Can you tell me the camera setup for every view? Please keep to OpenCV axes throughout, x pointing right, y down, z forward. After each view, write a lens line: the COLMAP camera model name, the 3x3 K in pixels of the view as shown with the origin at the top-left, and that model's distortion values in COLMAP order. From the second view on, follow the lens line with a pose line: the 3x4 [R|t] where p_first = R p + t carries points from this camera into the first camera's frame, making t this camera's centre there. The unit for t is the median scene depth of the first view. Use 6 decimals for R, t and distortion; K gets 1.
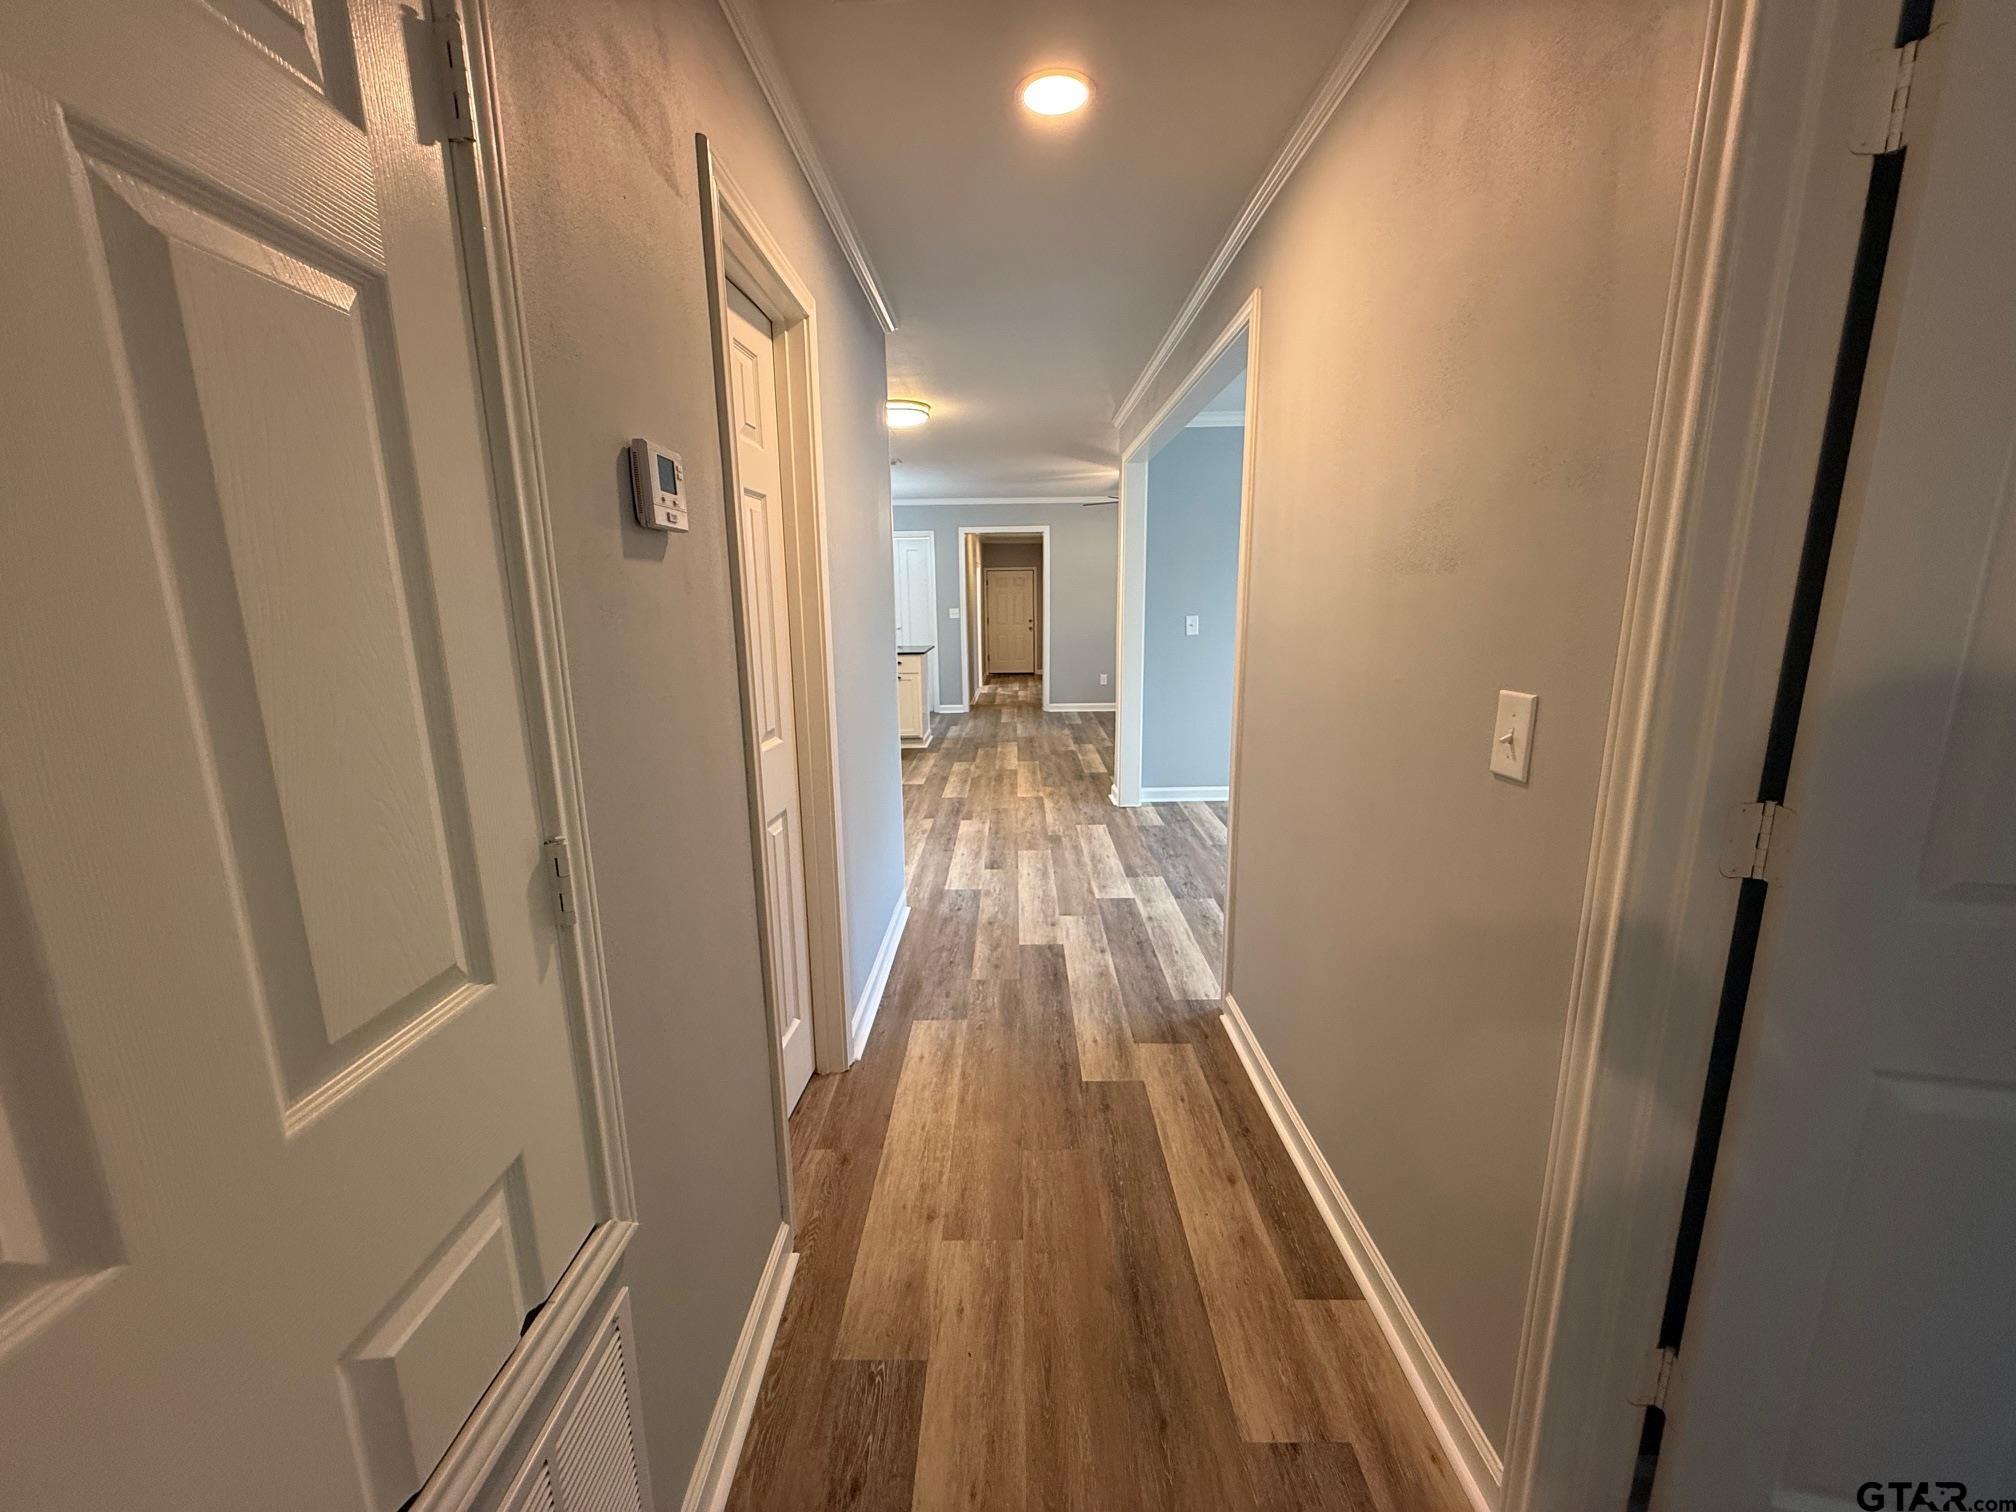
lens RADIAL K [[802.7, 0, 997.6], [0, 802.7, 771.2], [0, 0, 1]] dist [-0.000369, 0.000271]
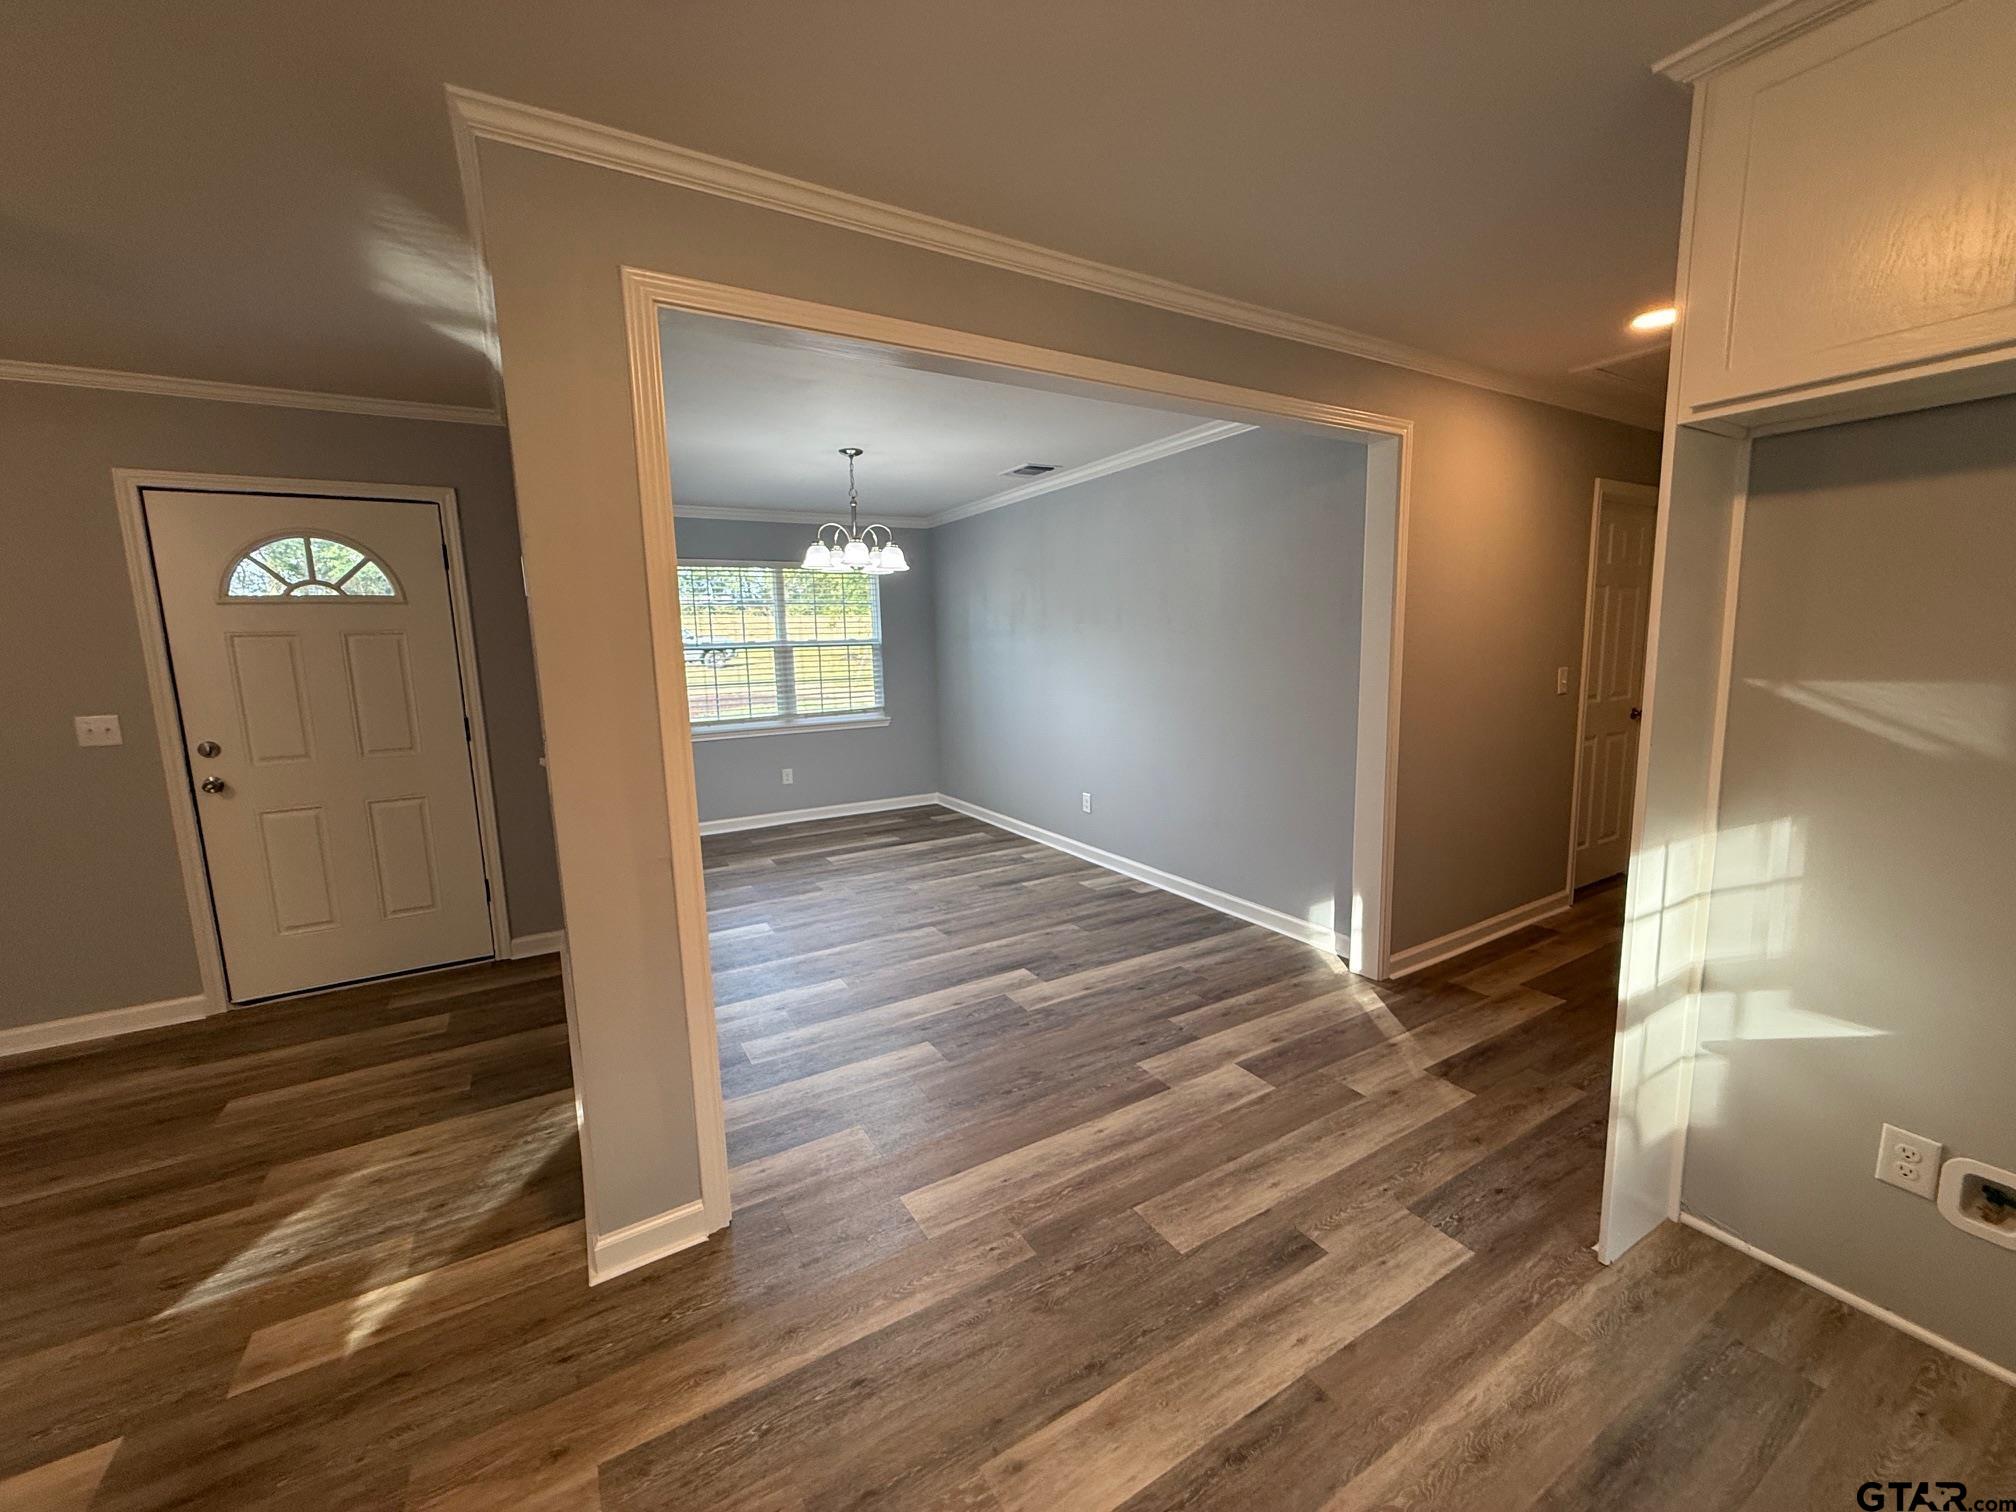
lens RADIAL K [[802.7, 0, 1006.9], [0, 802.7, 756.4], [0, 0, 1]] dist [-0.000369, 0.000271]
pose [[-0.527260, -0.089104, 0.845019, -0.246341], [0.214819, 0.948201, 0.234023, -0.254656], [-0.822101, 0.304917, -0.480807, 1.136223]]
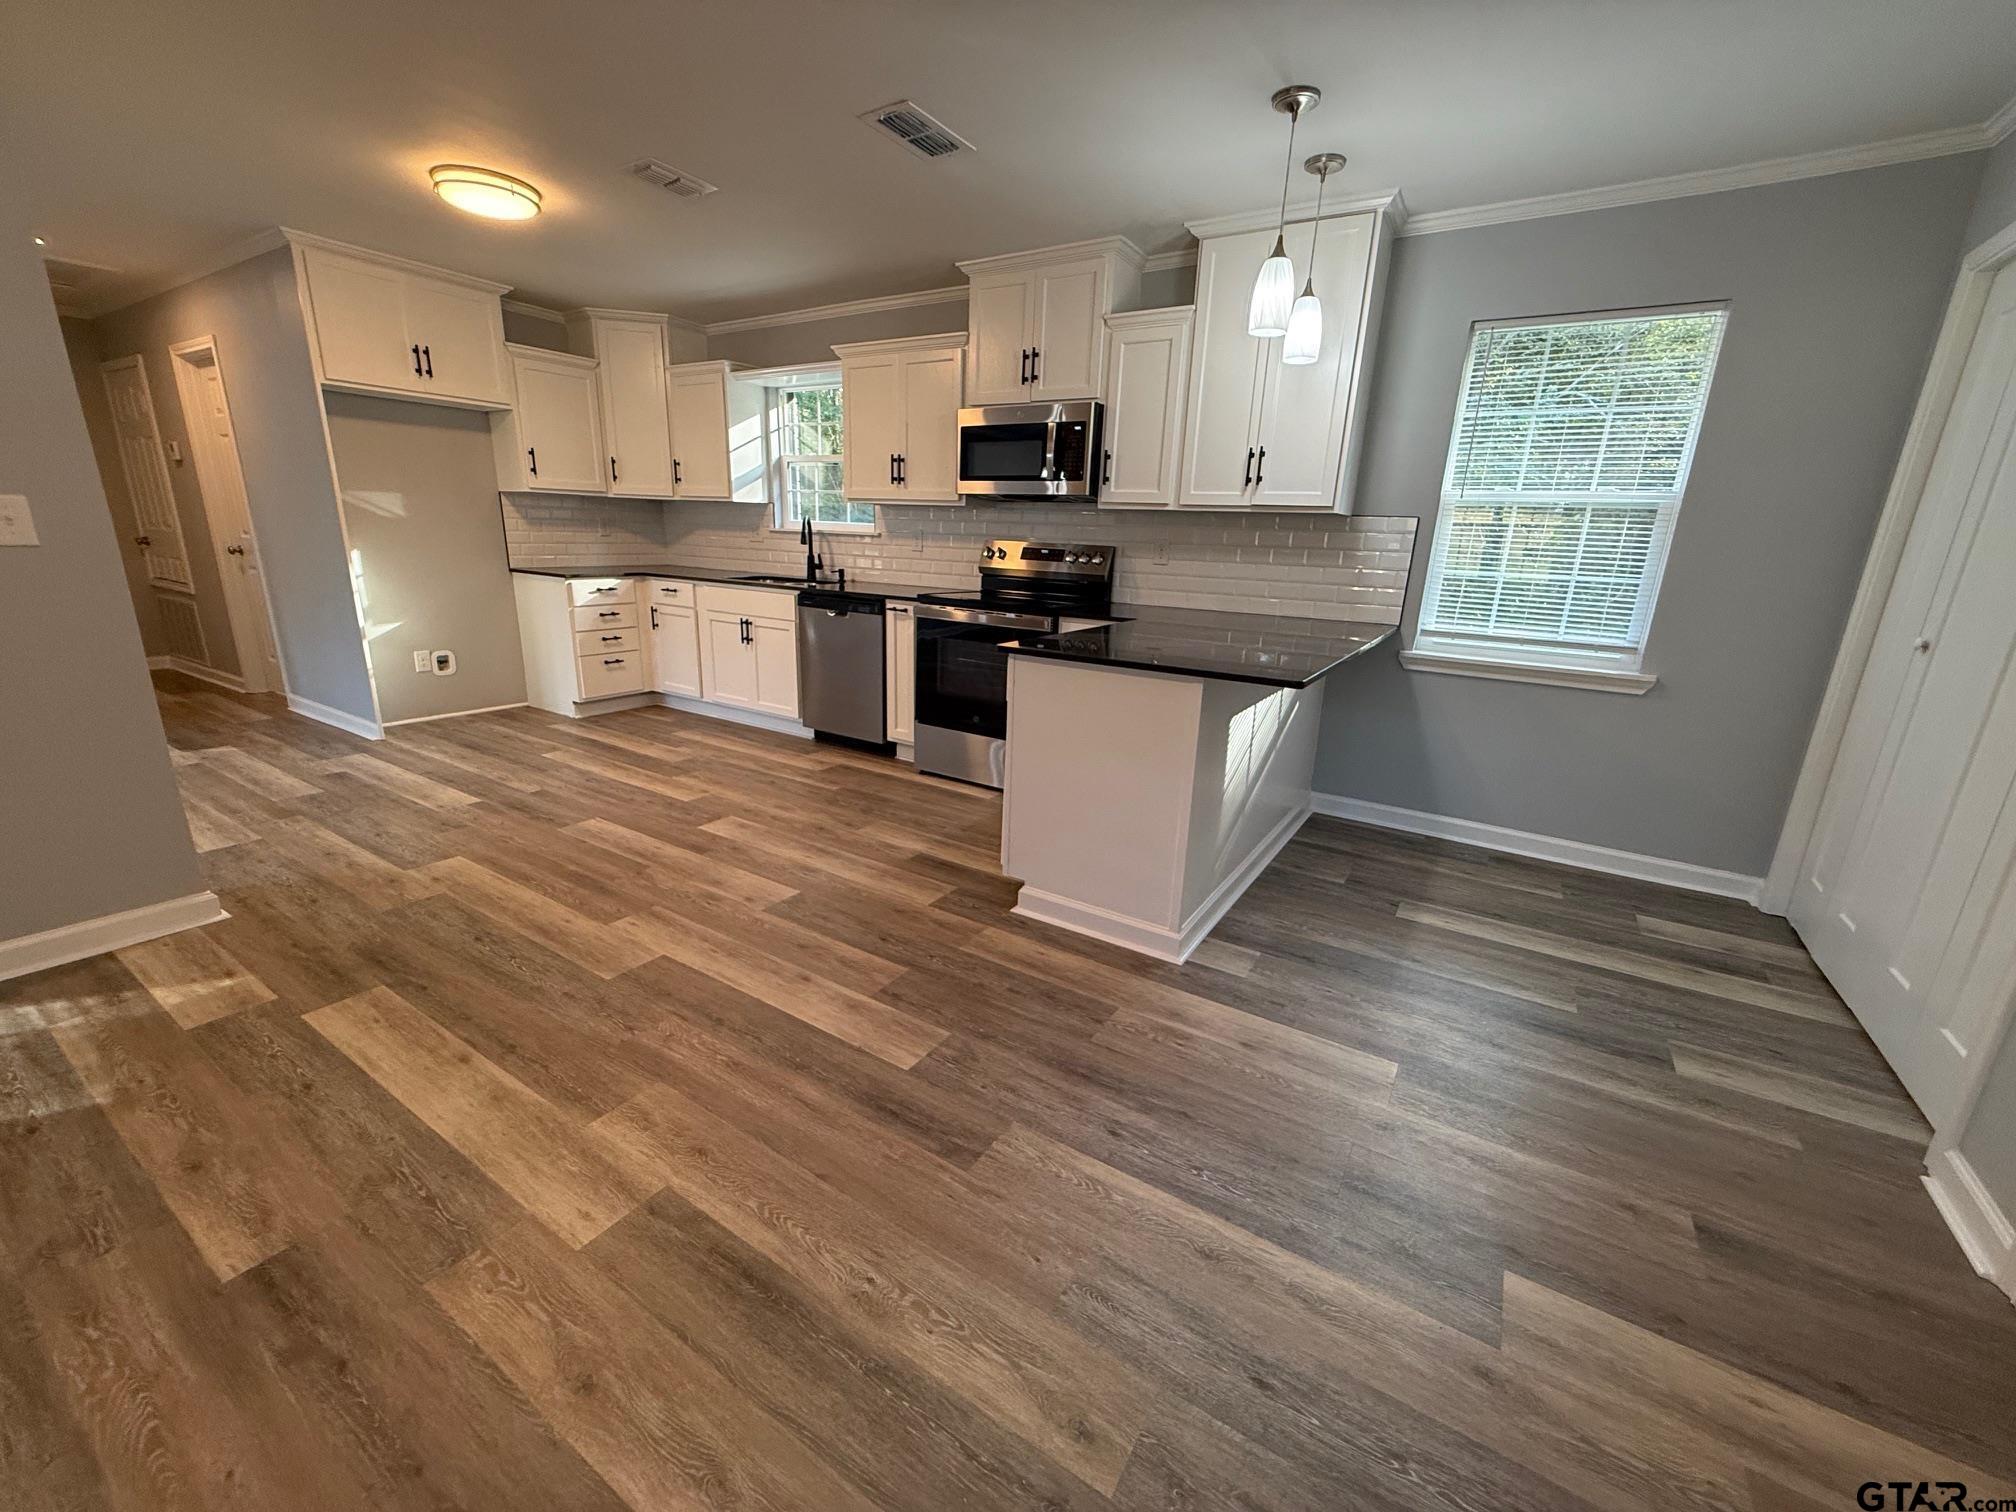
lens RADIAL K [[802.7, 0, 1004.8], [0, 802.7, 756.3], [0, 0, 1]] dist [-0.000369, 0.000271]
pose [[-0.518680, 0.231723, -0.822968, 0.311399], [-0.208939, 0.899030, 0.384824, -0.367785], [0.829045, 0.371550, -0.417893, 1.795756]]
